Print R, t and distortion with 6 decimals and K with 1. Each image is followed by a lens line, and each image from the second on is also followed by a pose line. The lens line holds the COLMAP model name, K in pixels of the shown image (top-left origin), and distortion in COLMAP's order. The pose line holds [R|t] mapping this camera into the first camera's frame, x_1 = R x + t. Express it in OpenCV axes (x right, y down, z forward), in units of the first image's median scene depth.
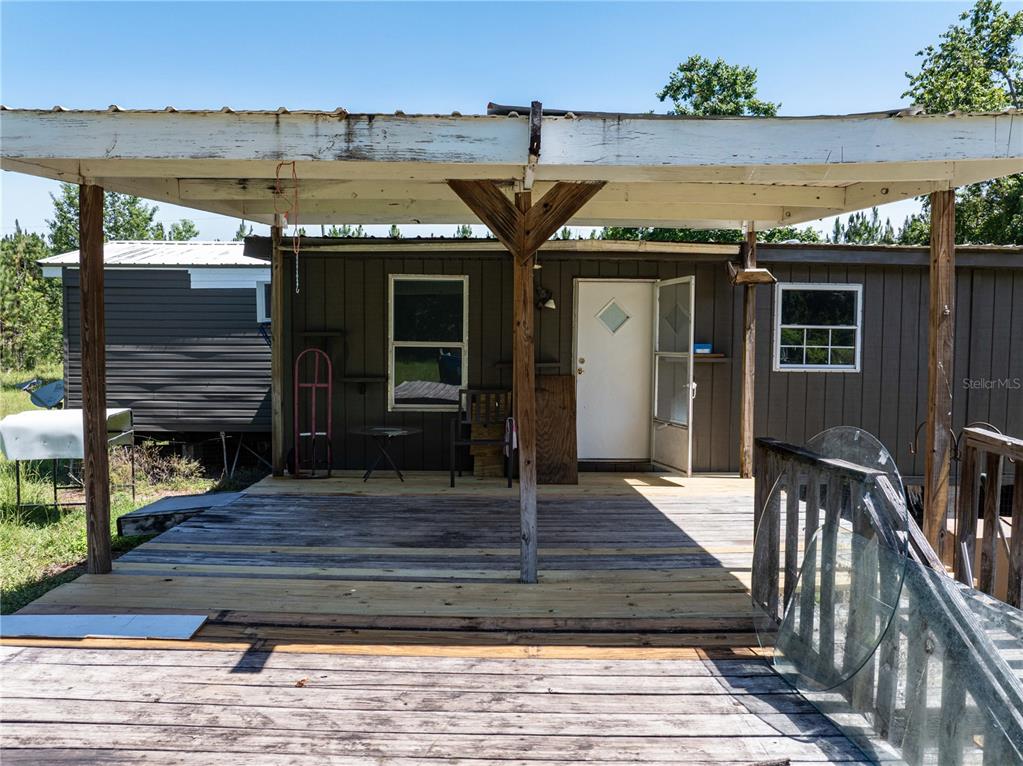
lens RADIAL K [[721.9, 0, 513.5], [0, 721.9, 385.8], [0, 0, 1]] dist [-0.045790, 0.015097]
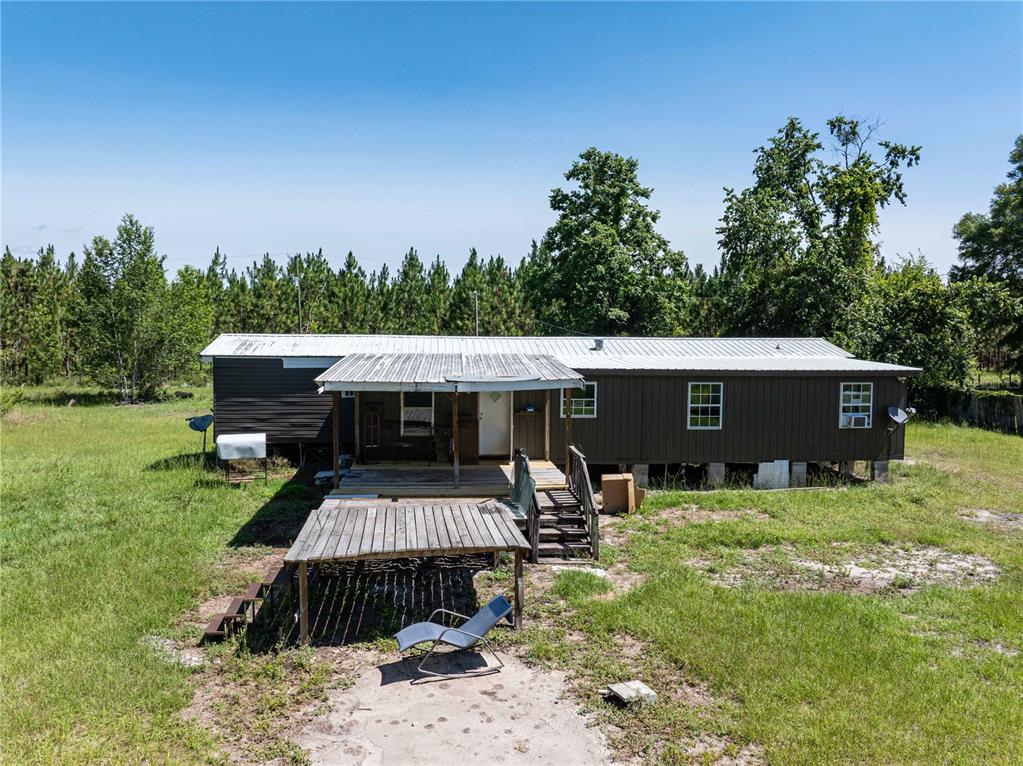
lens RADIAL K [[721.9, 0, 508.9], [0, 721.9, 383.5], [0, 0, 1]] dist [-0.045790, 0.015097]
pose [[0.997419, -0.007415, 0.071421, 0.013479], [0.007194, 0.999969, 0.003340, -0.128794], [-0.071444, -0.002818, 0.997441, -1.257047]]
